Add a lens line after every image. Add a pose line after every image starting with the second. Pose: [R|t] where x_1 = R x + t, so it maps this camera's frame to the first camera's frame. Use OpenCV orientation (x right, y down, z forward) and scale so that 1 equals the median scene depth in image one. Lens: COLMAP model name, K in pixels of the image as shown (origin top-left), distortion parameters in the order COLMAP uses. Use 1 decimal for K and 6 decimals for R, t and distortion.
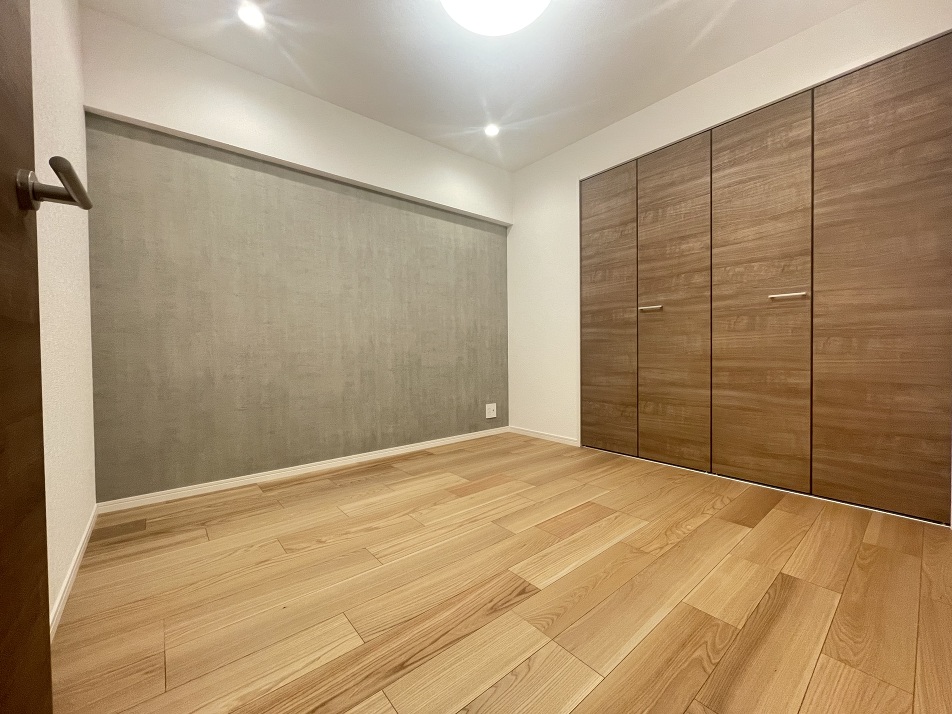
lens RADIAL K [[384.3, 0, 476.6], [0, 384.3, 354.3], [0, 0, 1]] dist [-0.000587, -0.000537]
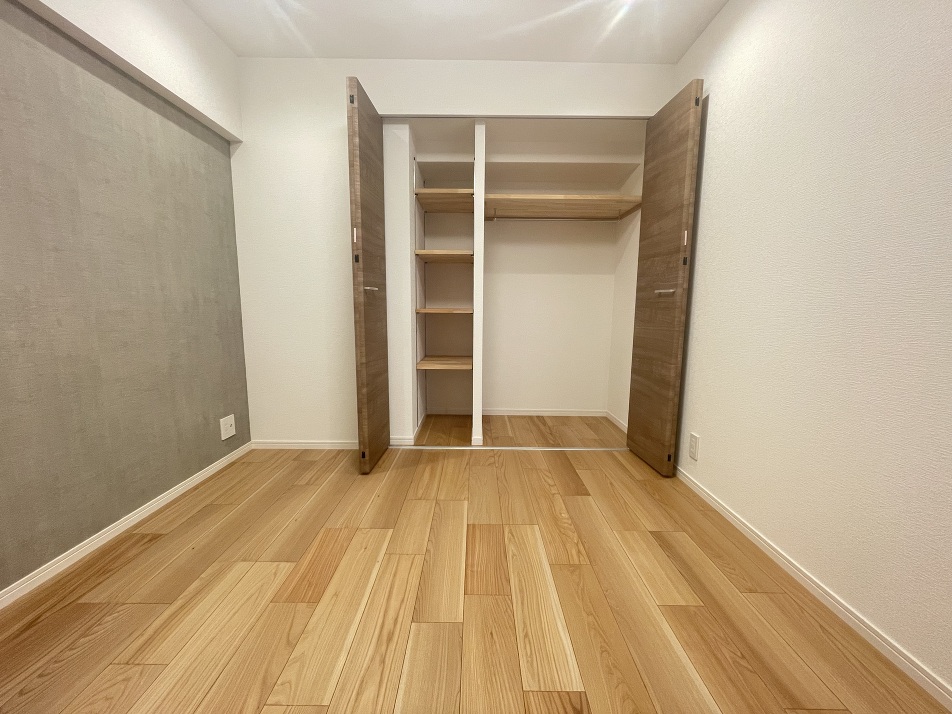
lens RADIAL K [[384.3, 0, 478.1], [0, 384.3, 354.4], [0, 0, 1]] dist [-0.000587, -0.000537]
pose [[0.642994, -0.081004, 0.761575, -0.247849], [-0.005781, 0.993849, 0.110590, -0.073842], [-0.765849, -0.075512, 0.638571, 0.350731]]
